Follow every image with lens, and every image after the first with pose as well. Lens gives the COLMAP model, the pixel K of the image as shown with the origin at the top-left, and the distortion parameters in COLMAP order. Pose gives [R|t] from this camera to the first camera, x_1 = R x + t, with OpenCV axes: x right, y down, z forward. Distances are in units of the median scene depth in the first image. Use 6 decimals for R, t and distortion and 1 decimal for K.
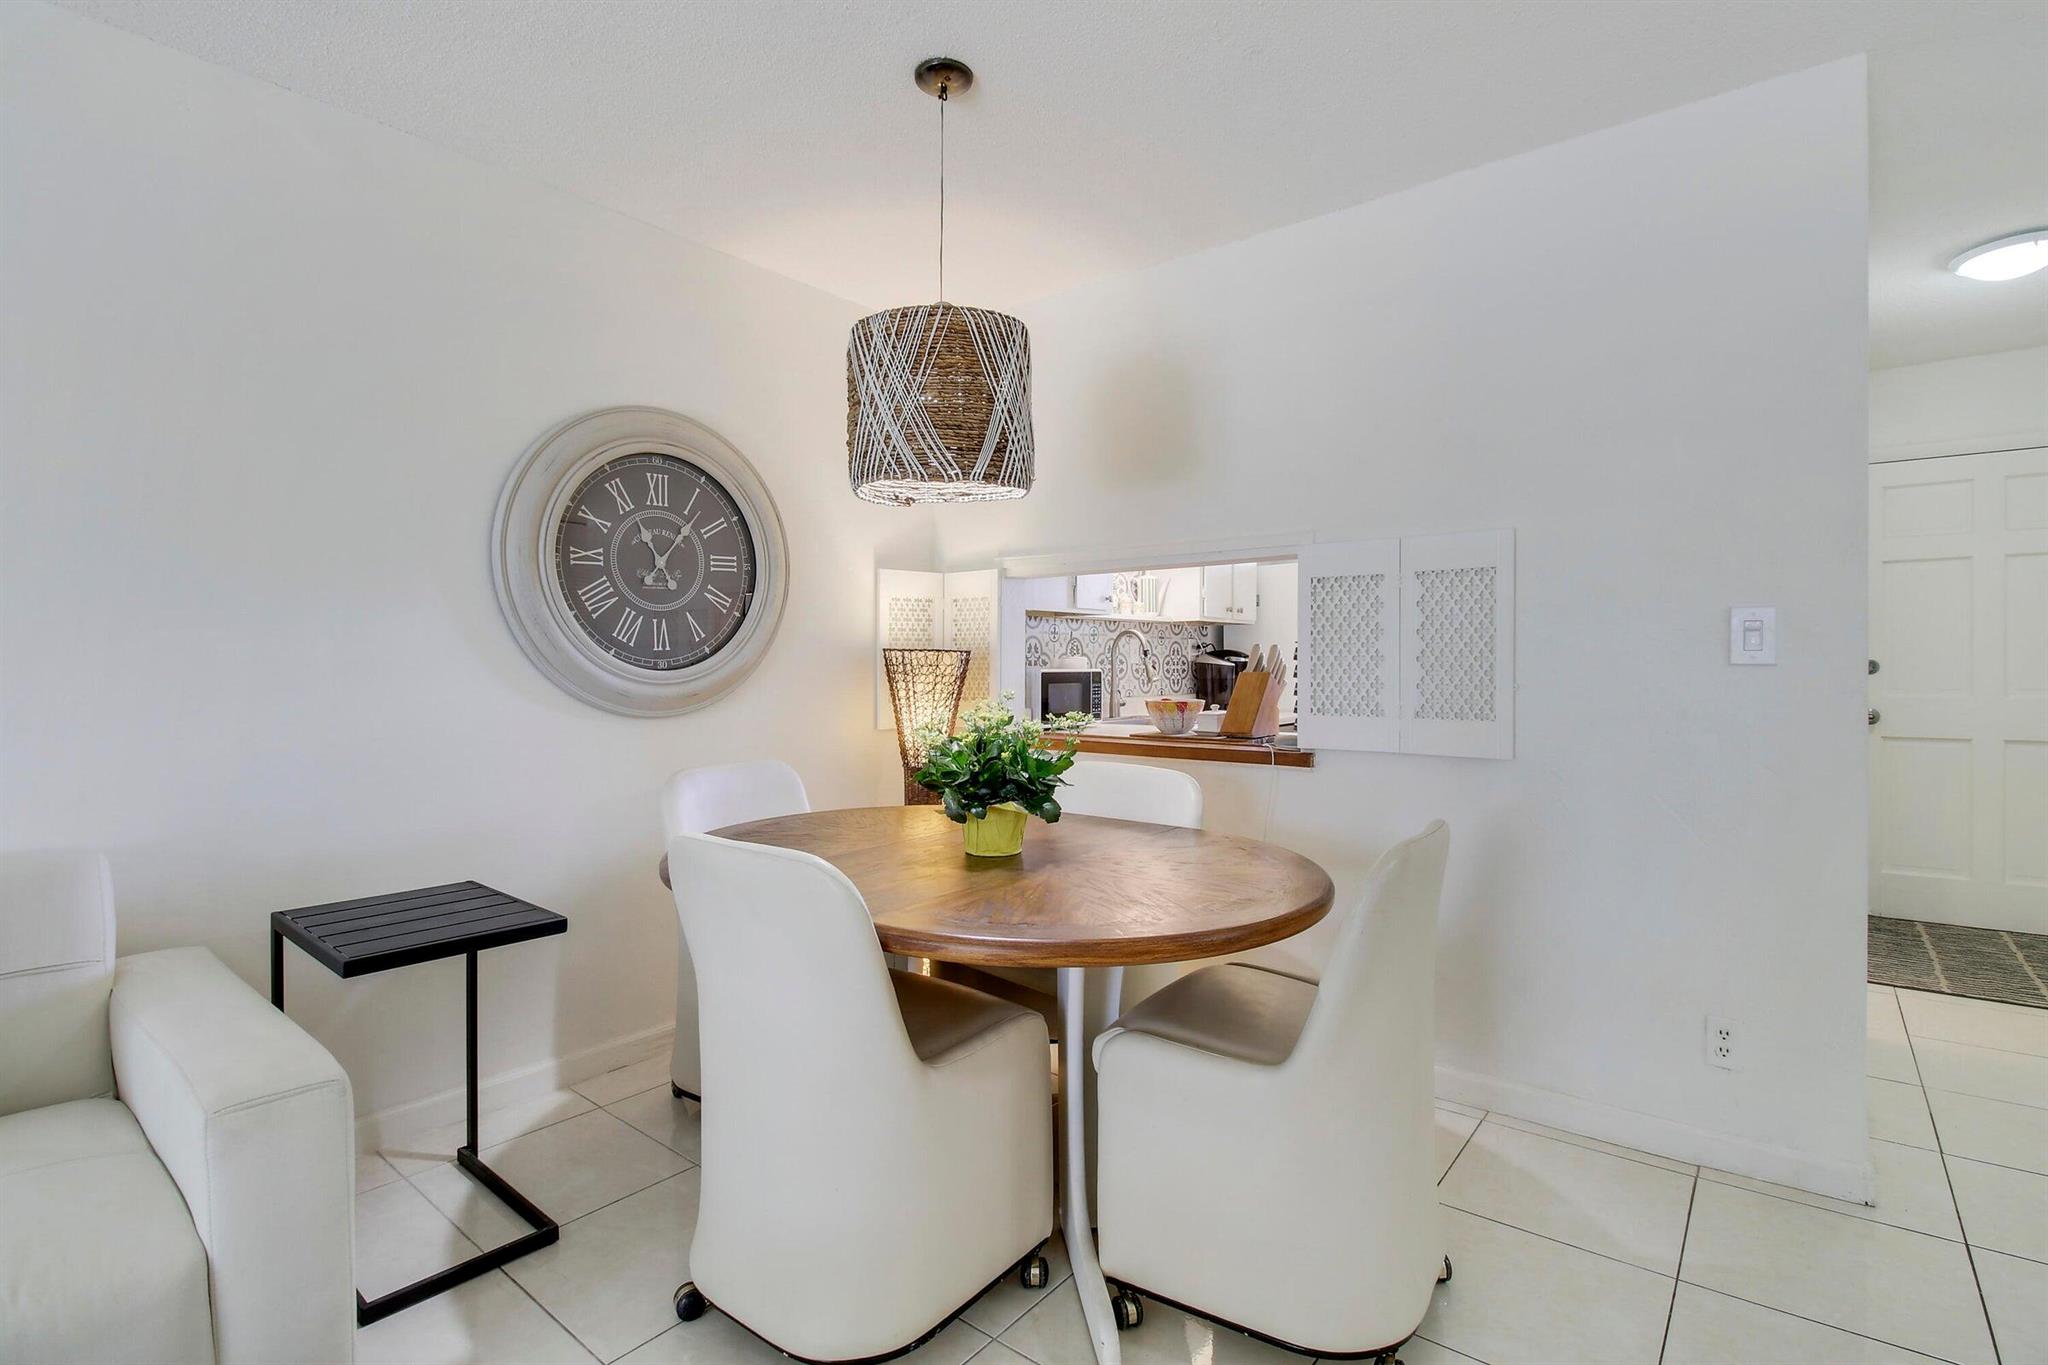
lens RADIAL K [[957.6, 0, 1025.8], [0, 957.6, 659.4], [0, 0, 1]] dist [-0.000801, -0.000383]
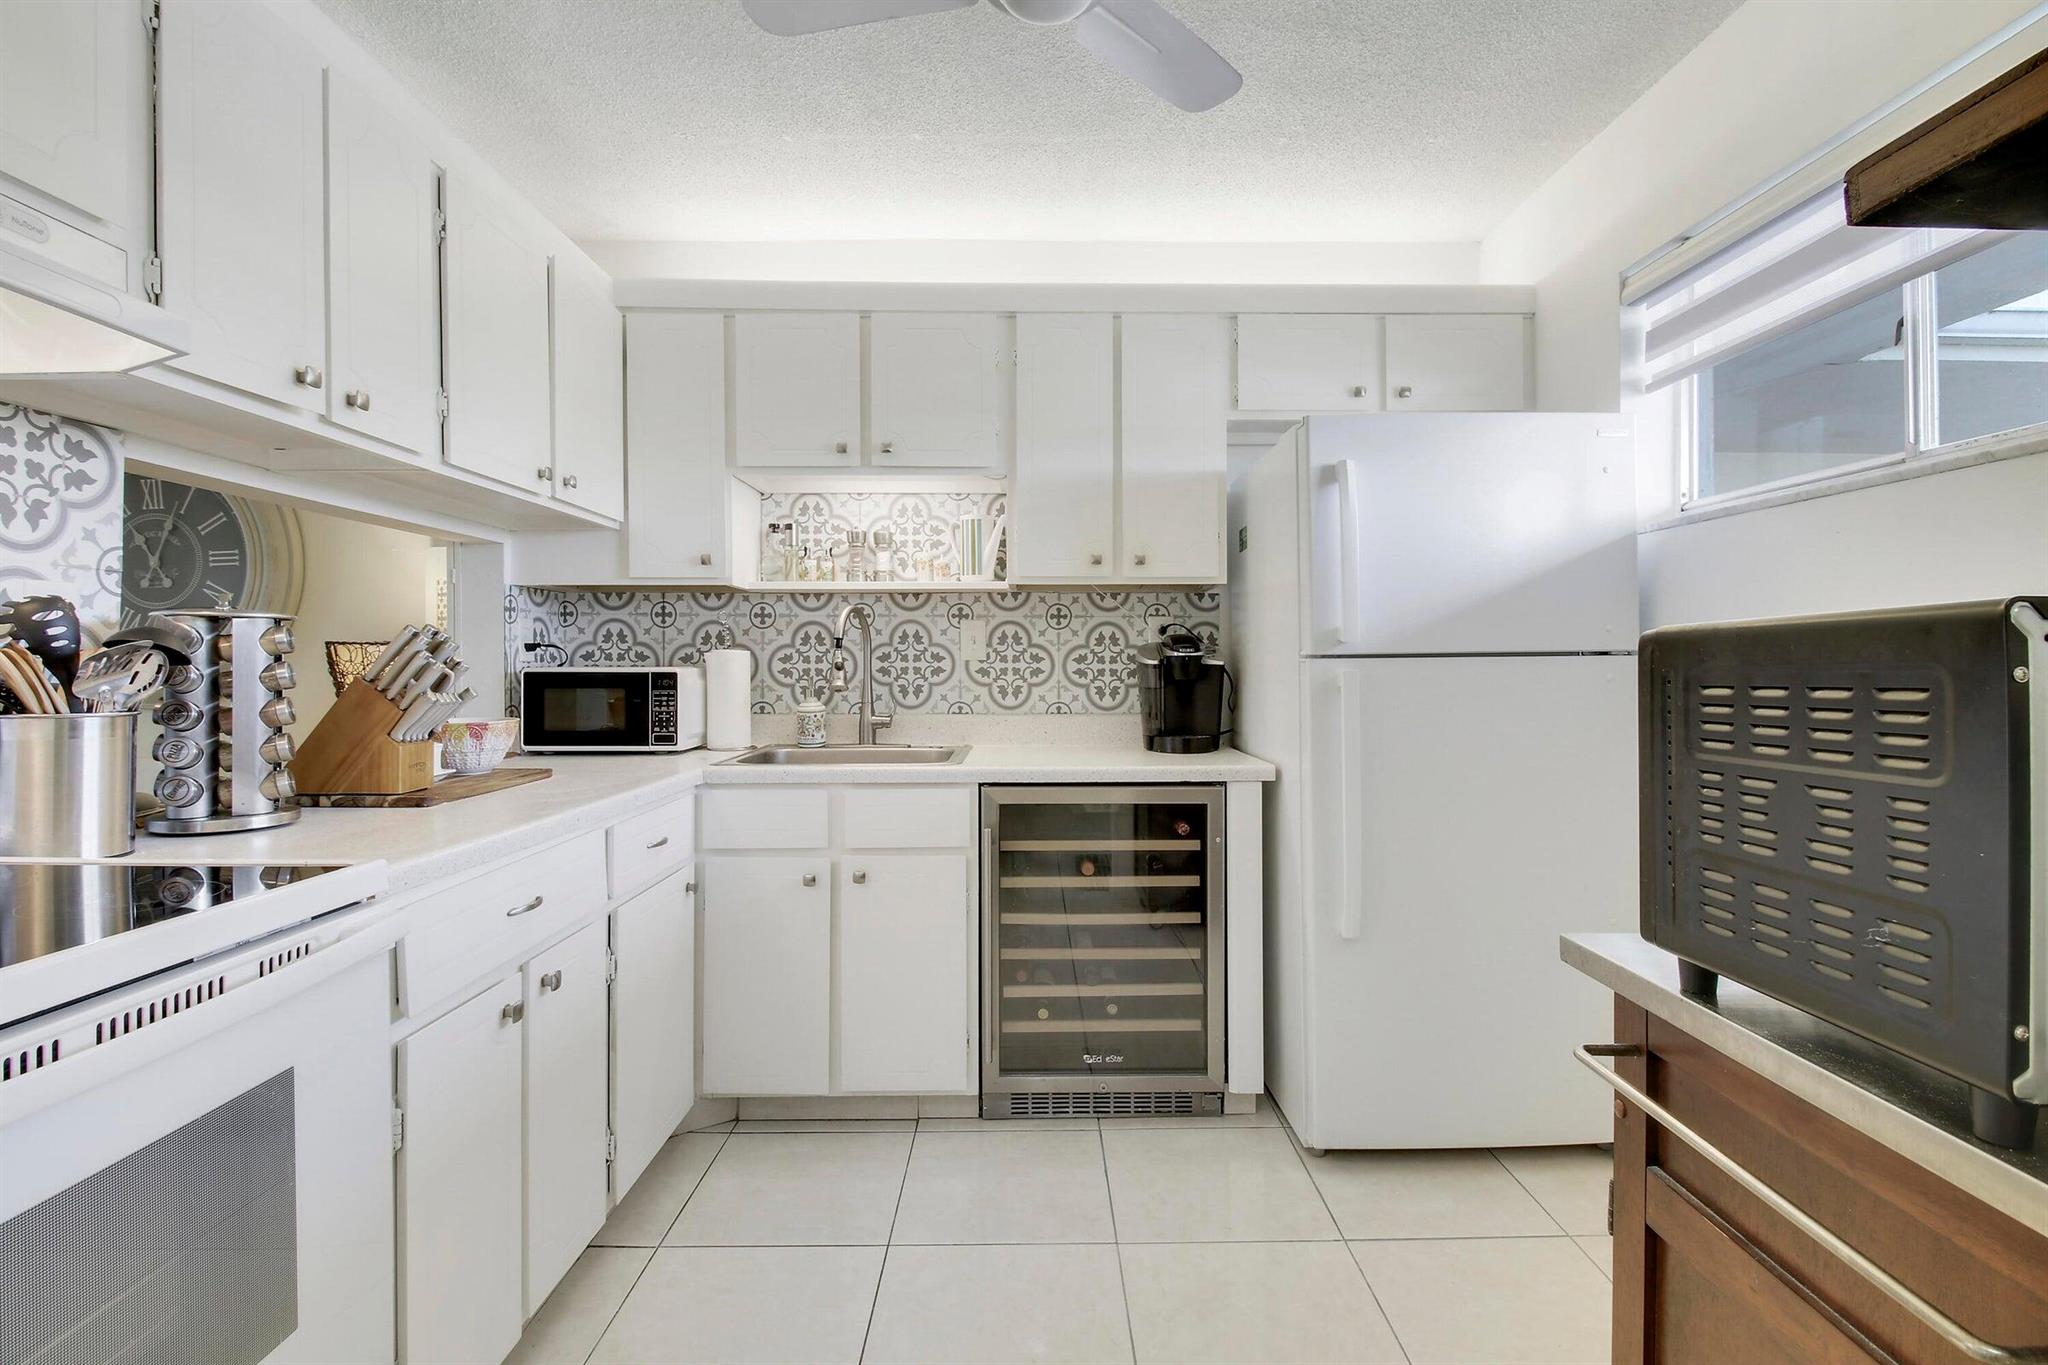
lens RADIAL K [[957.6, 0, 1025.8], [0, 957.6, 659.4], [0, 0, 1]] dist [-0.000801, -0.000383]
pose [[0.630669, 0.002145, -0.776049, 0.633879], [0.001993, 0.999988, 0.004383, 0.001342], [0.776050, -0.004311, 0.630657, 0.660367]]
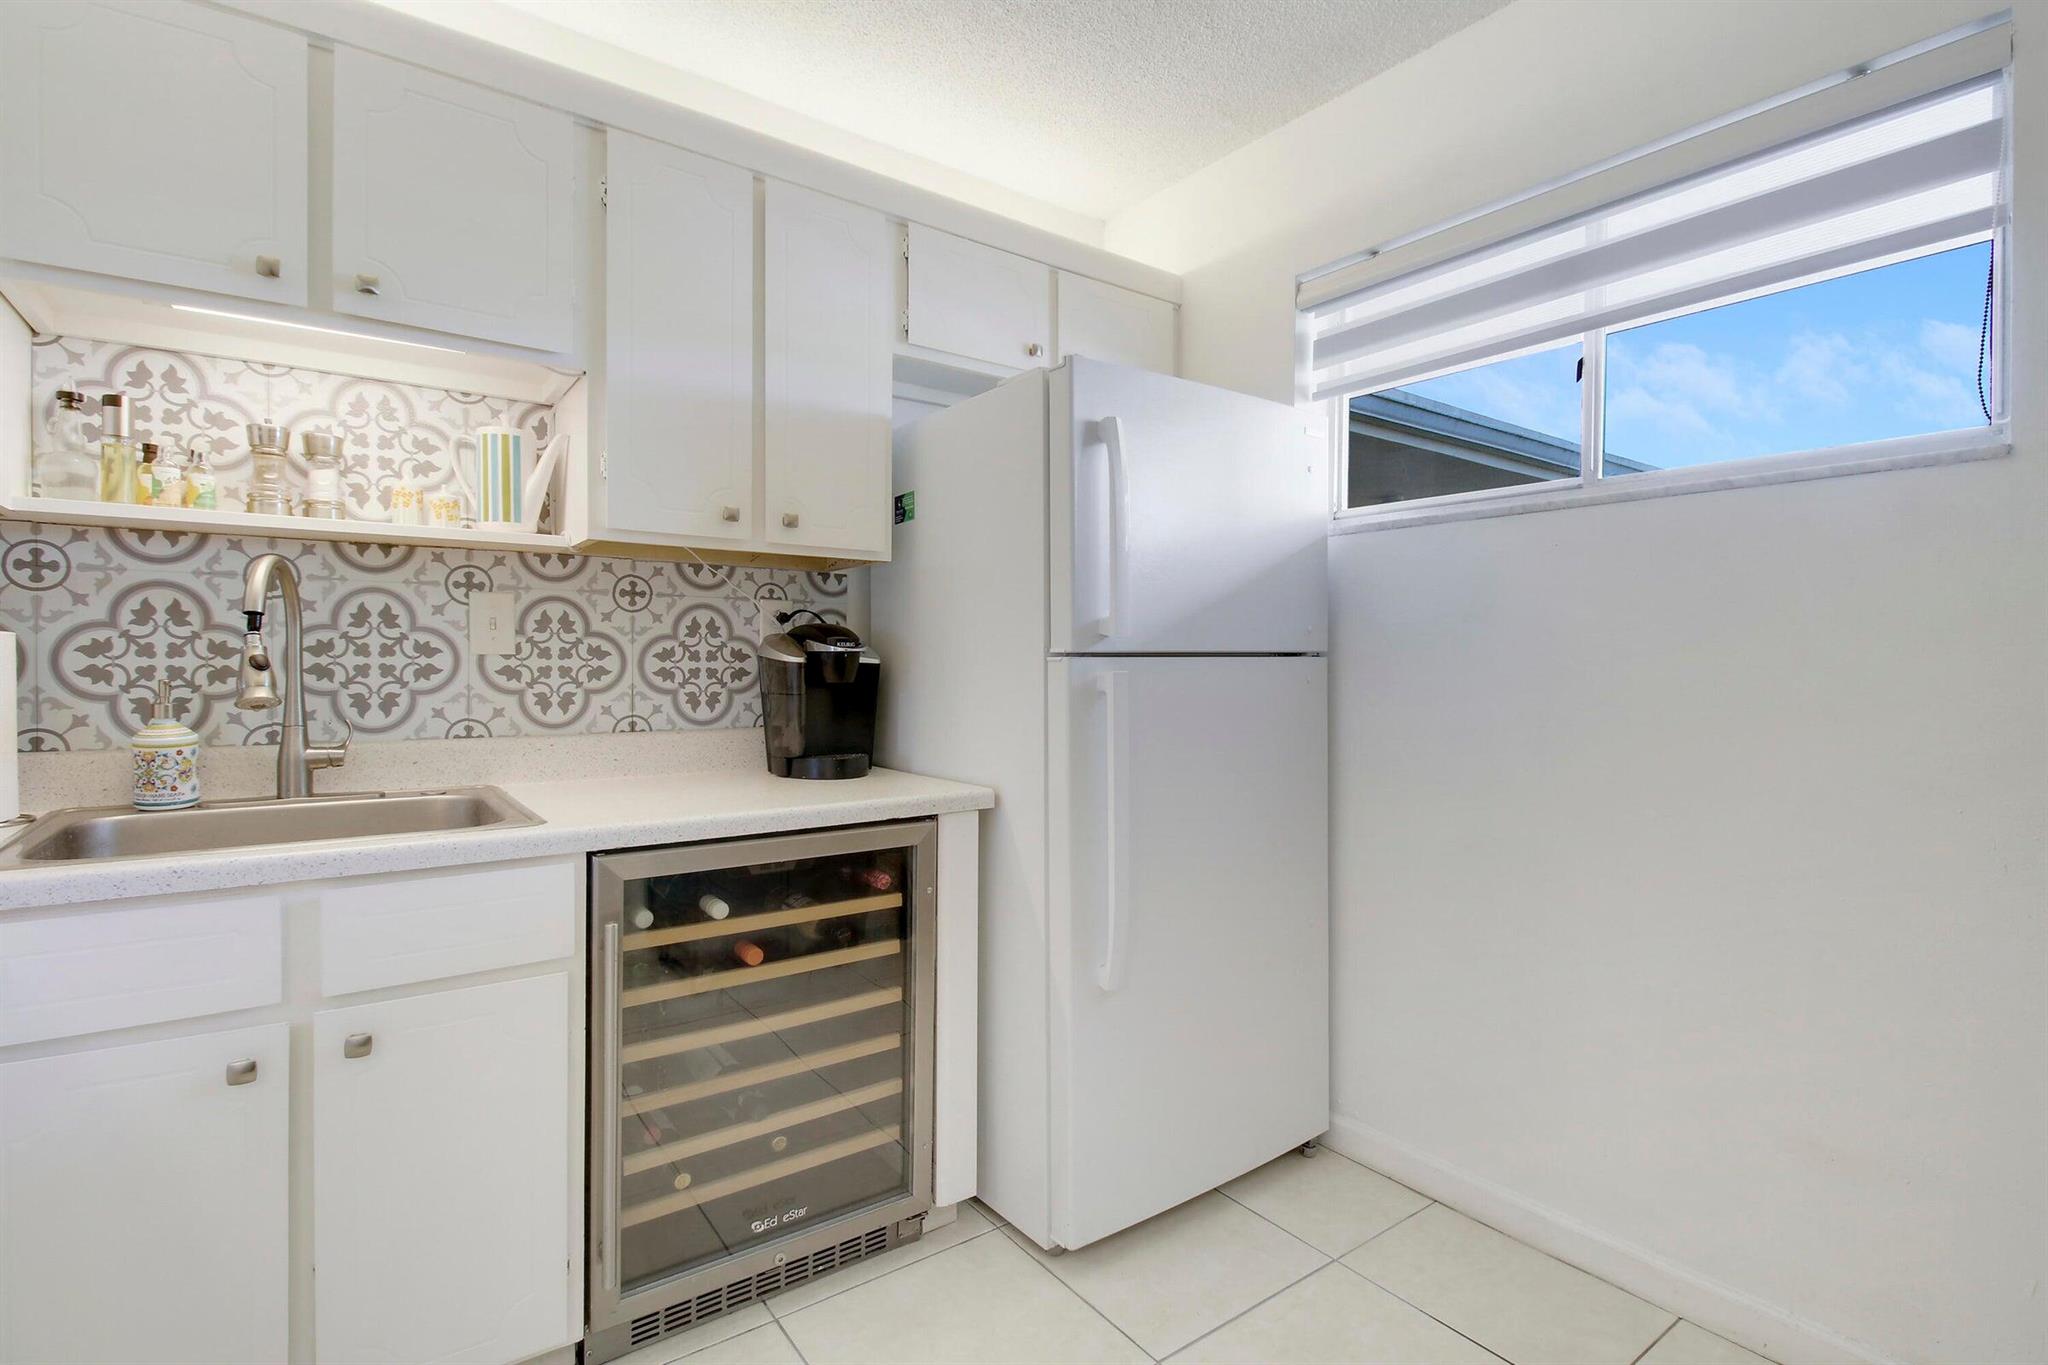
lens RADIAL K [[967.3, 0, 1066.4], [0, 967.3, 679.1], [0, 0, 1]] dist [0.002054, -0.011933]
pose [[0.971017, 0.014623, -0.238562, 0.457975], [-0.009414, 0.999692, 0.022959, 0.003311], [0.238825, -0.020047, 0.970856, 0.688540]]
